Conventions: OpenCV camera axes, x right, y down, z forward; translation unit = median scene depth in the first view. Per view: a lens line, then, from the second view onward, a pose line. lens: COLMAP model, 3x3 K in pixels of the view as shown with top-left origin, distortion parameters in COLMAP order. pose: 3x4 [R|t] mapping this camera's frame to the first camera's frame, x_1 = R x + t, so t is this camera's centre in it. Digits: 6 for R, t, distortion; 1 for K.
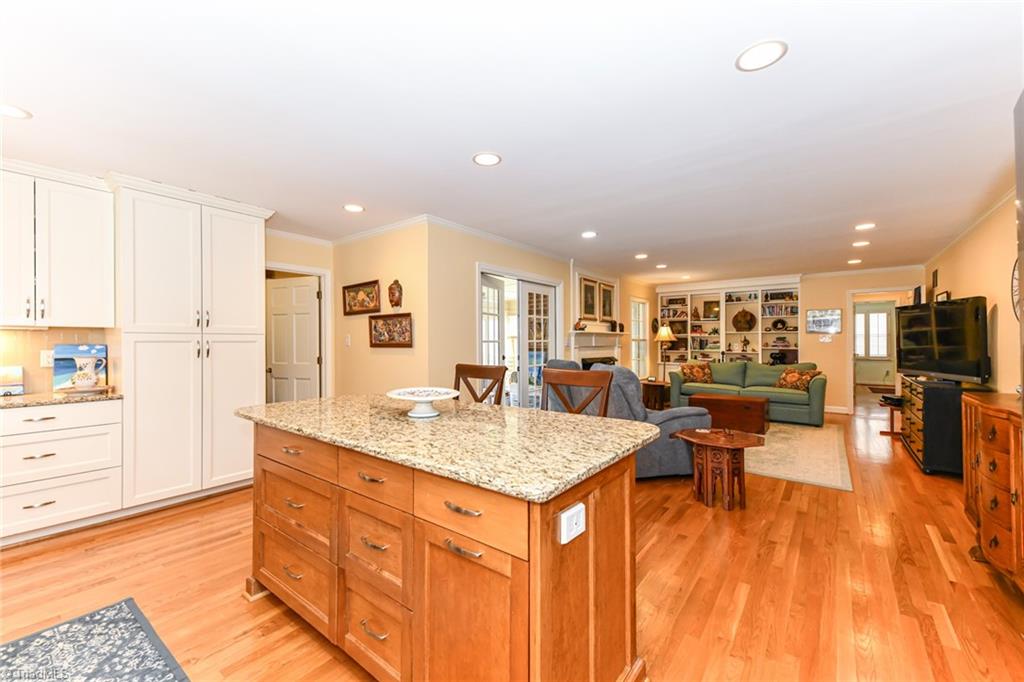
lens RADIAL K [[409.1, 0, 509.3], [0, 409.1, 340.7], [0, 0, 1]] dist [0.015732, -0.001569]
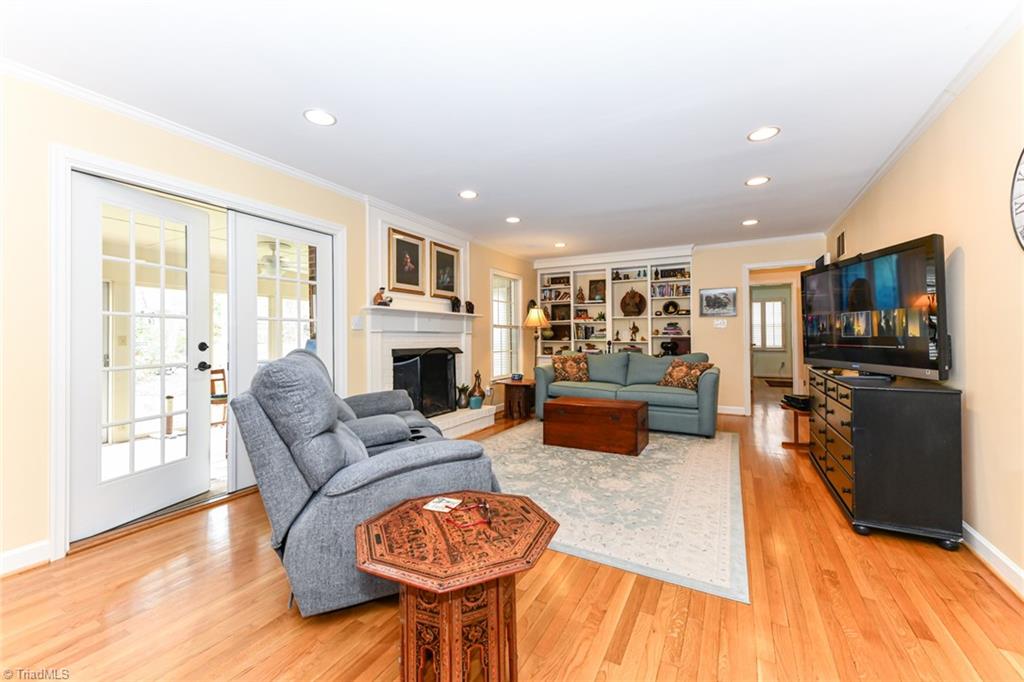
lens RADIAL K [[409.1, 0, 511.1], [0, 409.1, 334.2], [0, 0, 1]] dist [0.015732, -0.001569]
pose [[0.986149, -0.000625, 0.165858, 0.219120], [0.001812, 0.999974, -0.007008, 0.020494], [-0.165850, 0.007212, 0.986125, 0.262175]]
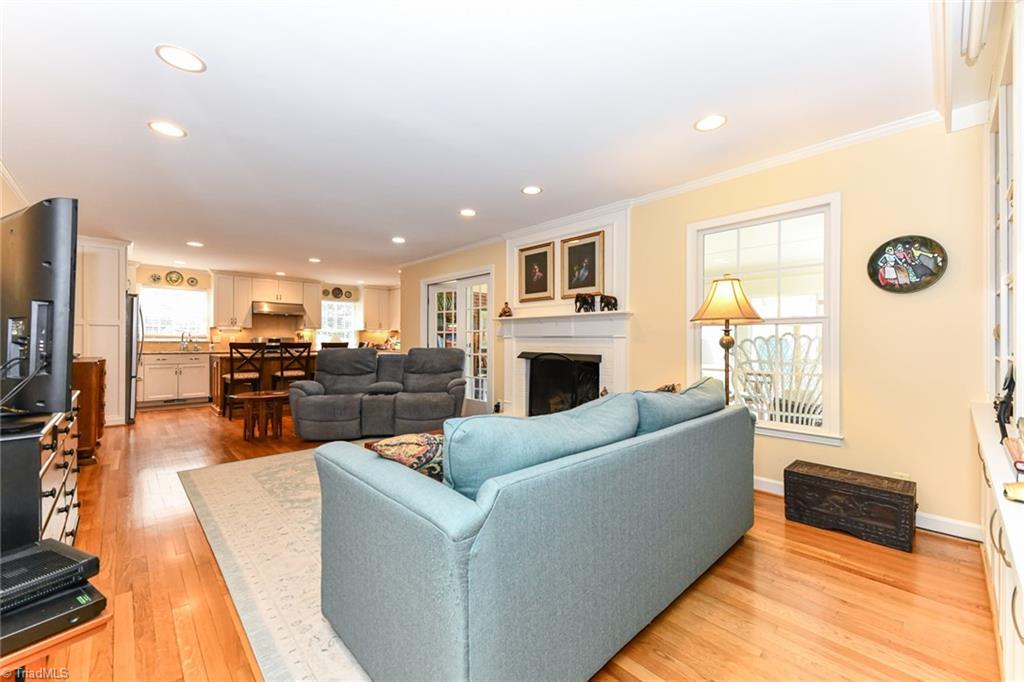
lens RADIAL K [[409.1, 0, 515.4], [0, 409.1, 338.4], [0, 0, 1]] dist [0.015732, -0.001569]
pose [[-0.146187, 0.000028, -0.989257, 0.809968], [-0.001069, 0.999999, 0.000187, 0.015317], [0.989256, 0.001084, -0.146187, 0.931909]]
